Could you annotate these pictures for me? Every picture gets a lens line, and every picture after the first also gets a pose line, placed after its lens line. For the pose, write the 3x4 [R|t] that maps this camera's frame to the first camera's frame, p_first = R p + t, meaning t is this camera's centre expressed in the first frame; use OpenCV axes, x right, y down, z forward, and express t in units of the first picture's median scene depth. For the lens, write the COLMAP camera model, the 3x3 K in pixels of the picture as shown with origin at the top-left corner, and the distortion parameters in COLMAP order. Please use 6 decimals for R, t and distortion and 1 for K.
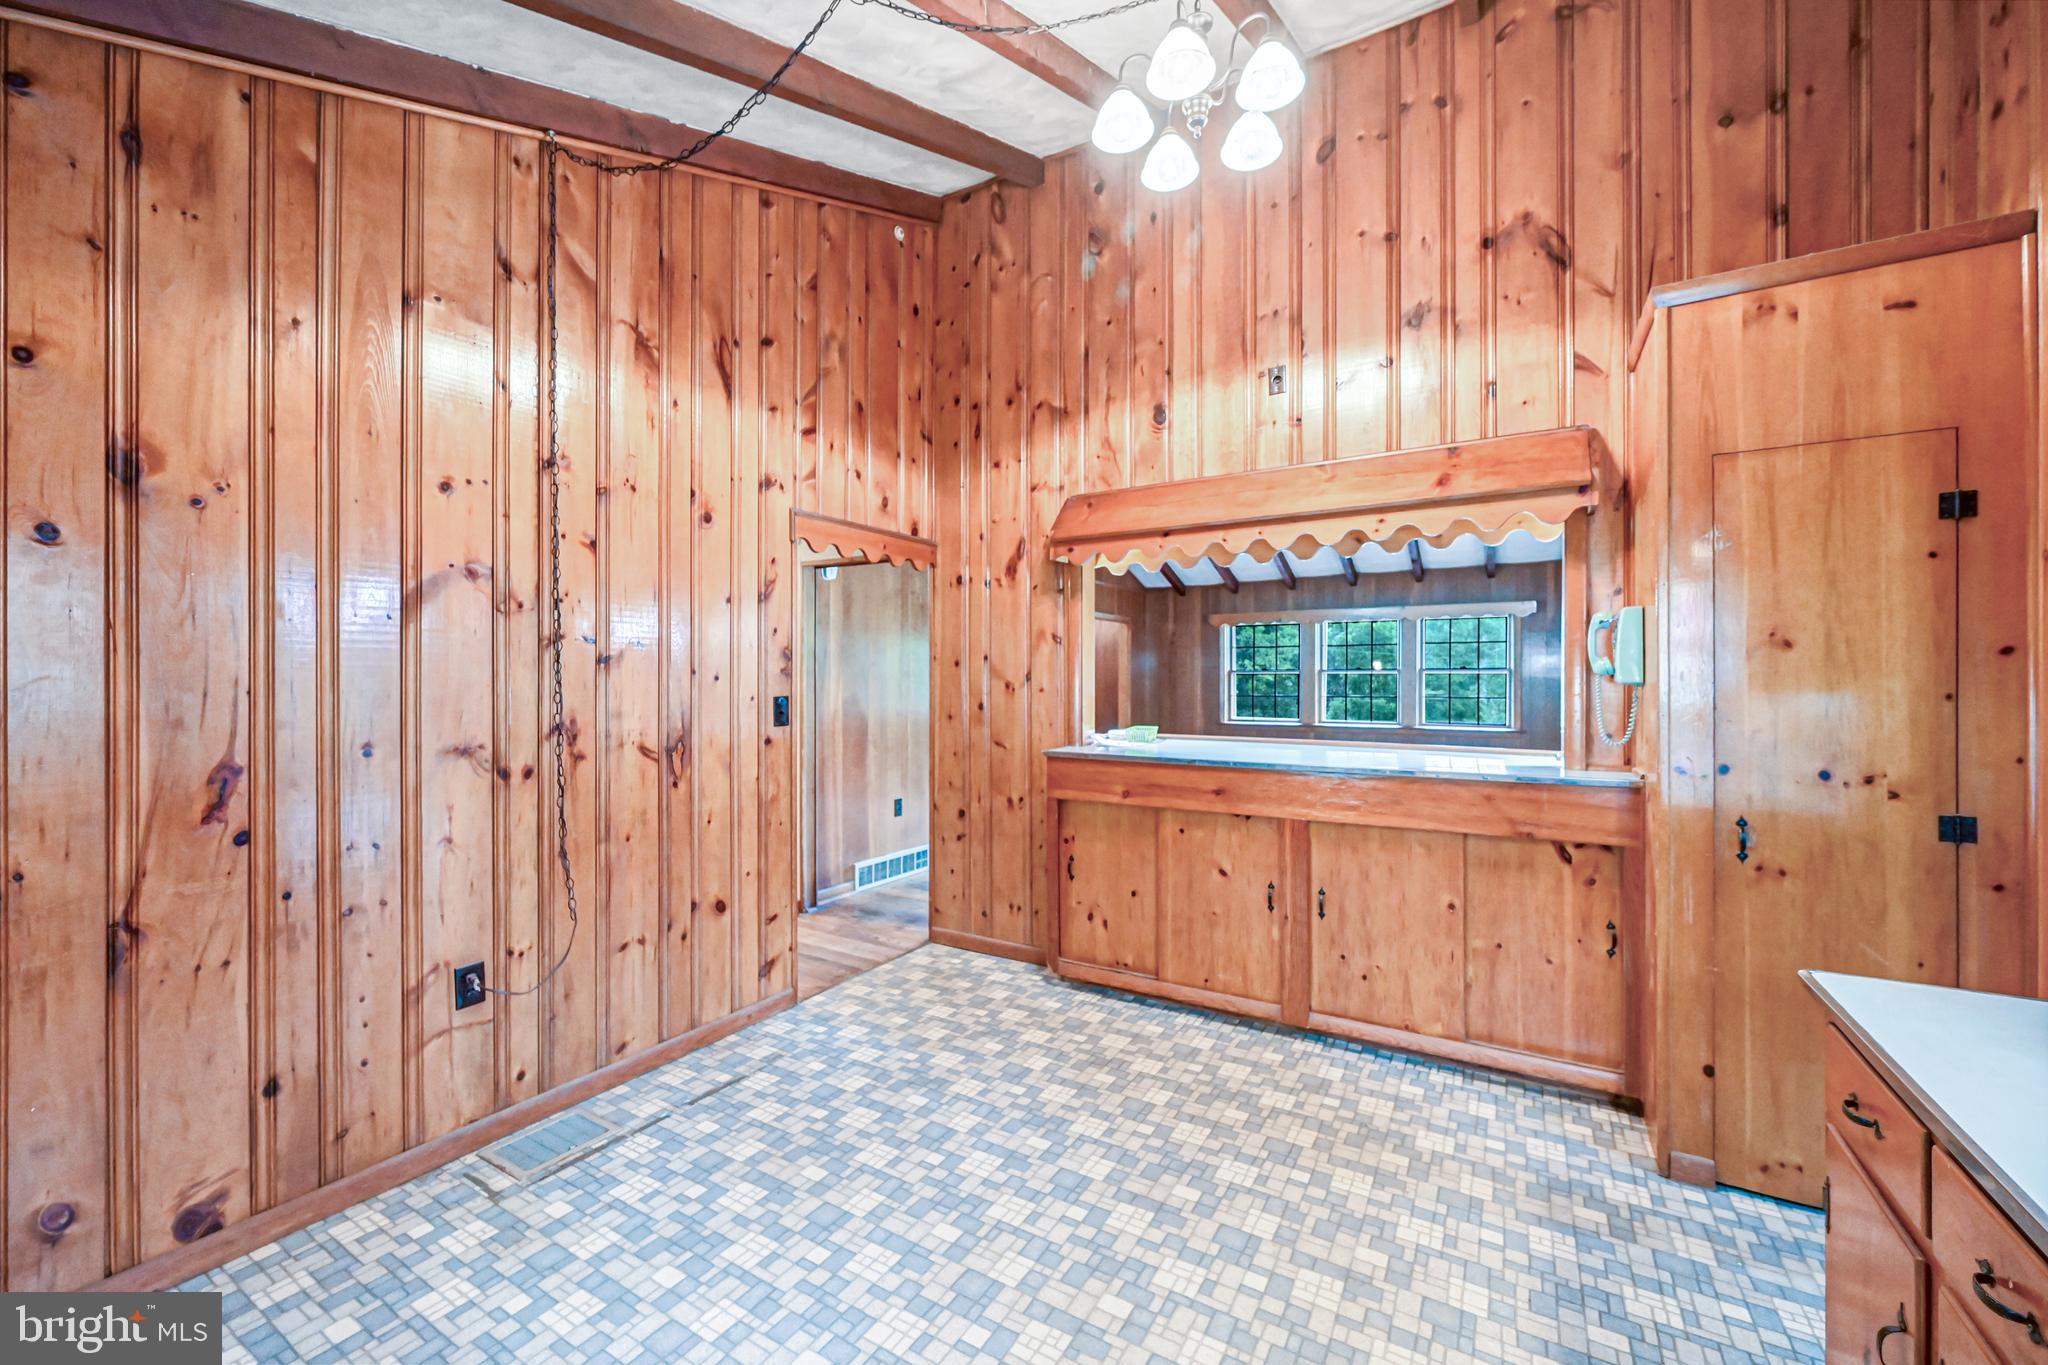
lens RADIAL K [[821.0, 0, 1024.2], [0, 821.0, 676.7], [0, 0, 1]] dist [-0.002257, -0.000300]
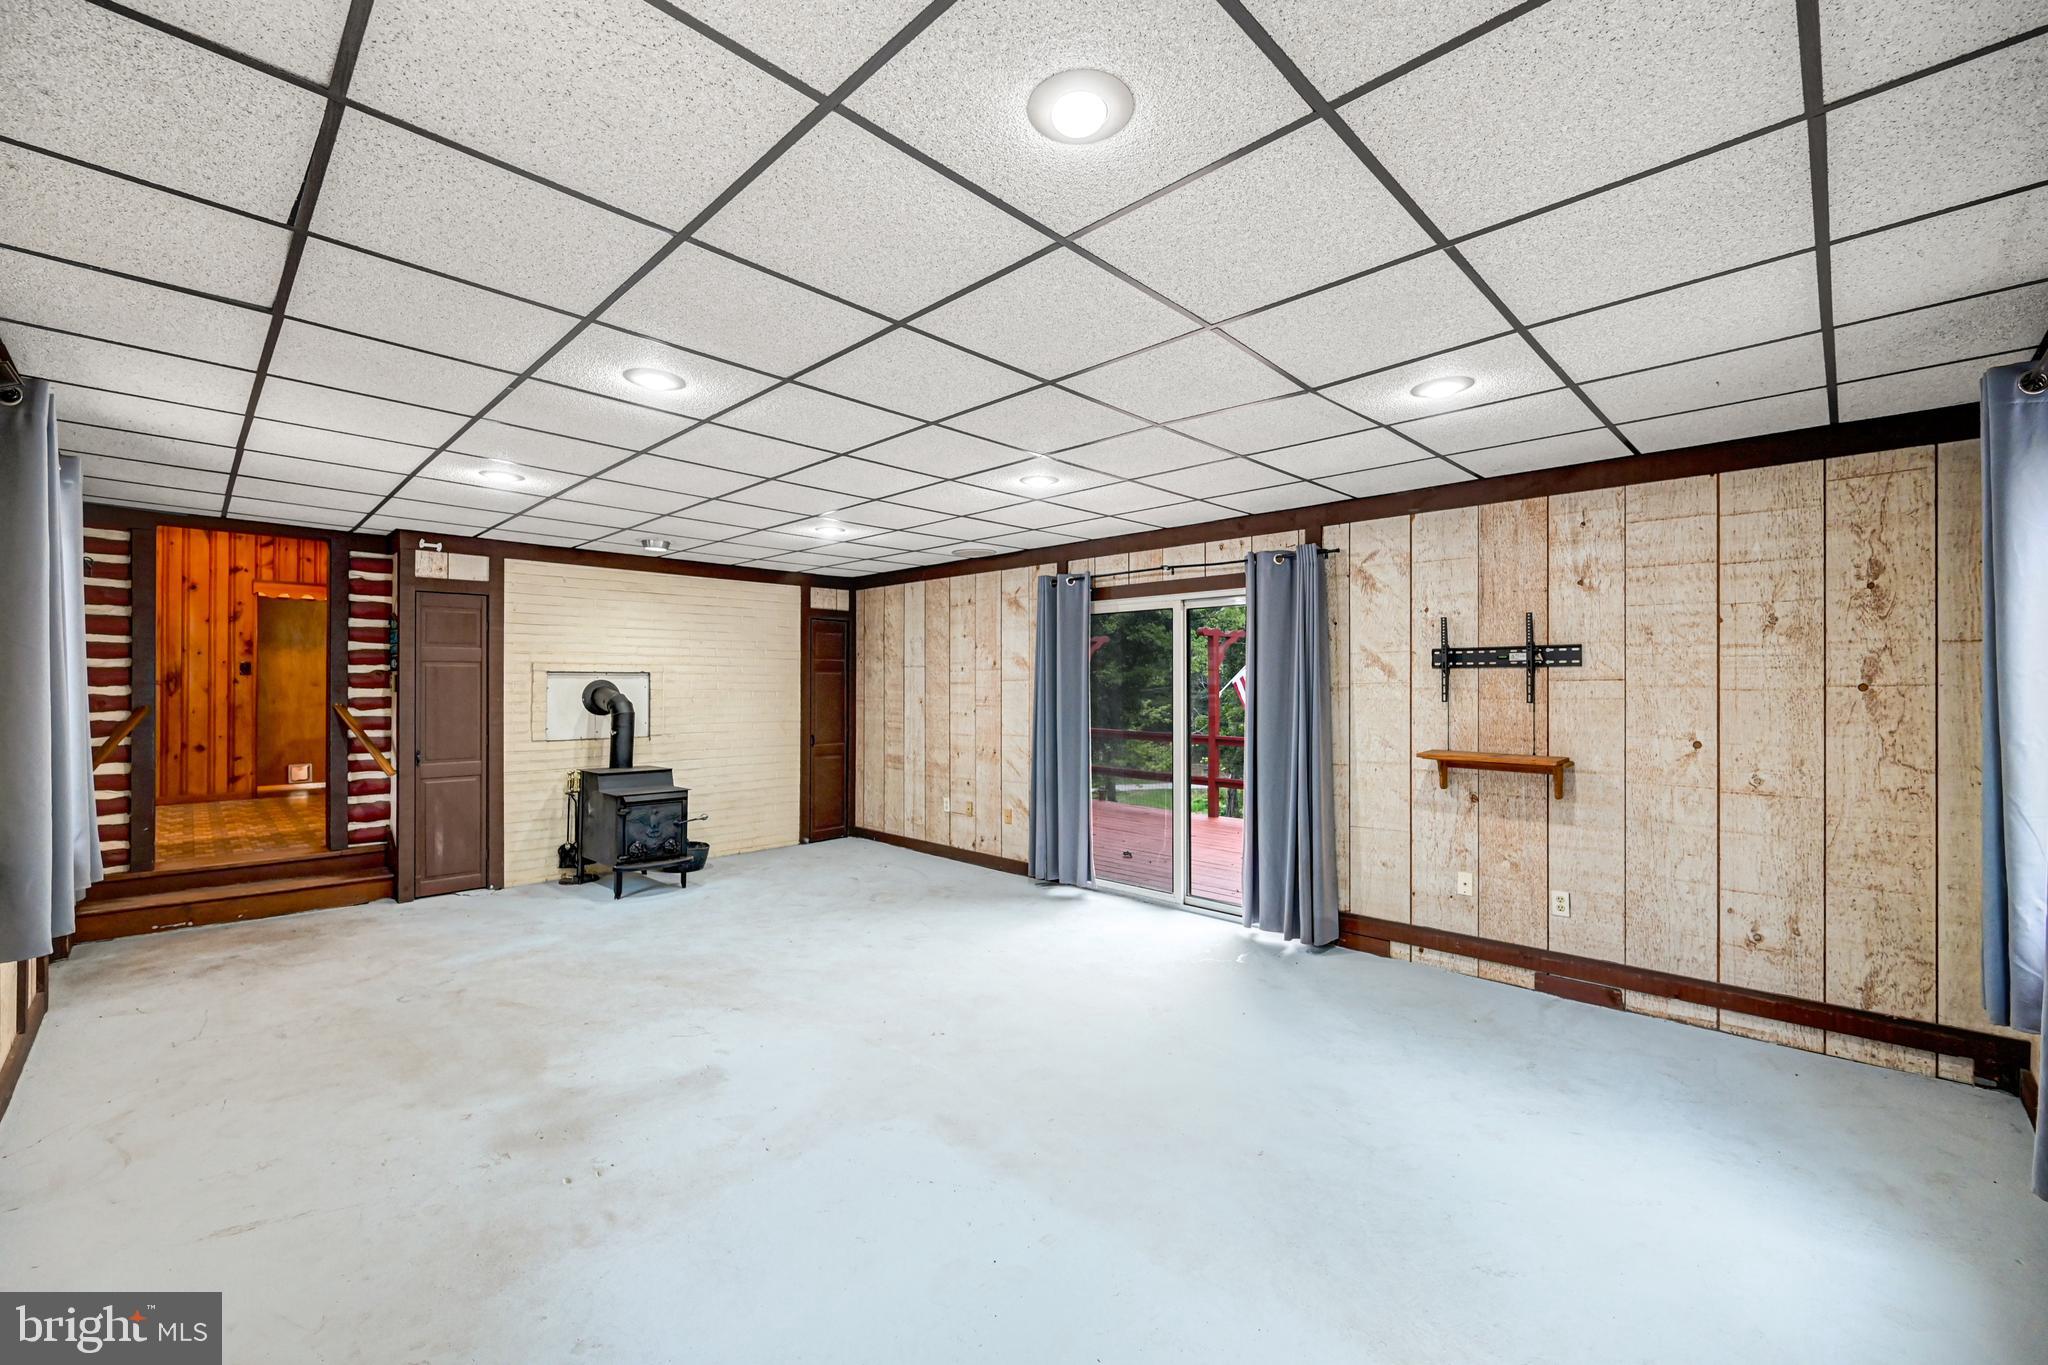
lens RADIAL K [[821.0, 0, 994.5], [0, 821.0, 705.3], [0, 0, 1]] dist [-0.002257, -0.000300]
pose [[0.971537, 0.005522, -0.236825, 2.347342], [-0.003165, 0.999942, 0.010331, 0.116985], [0.236868, -0.009288, 0.971497, -0.756385]]
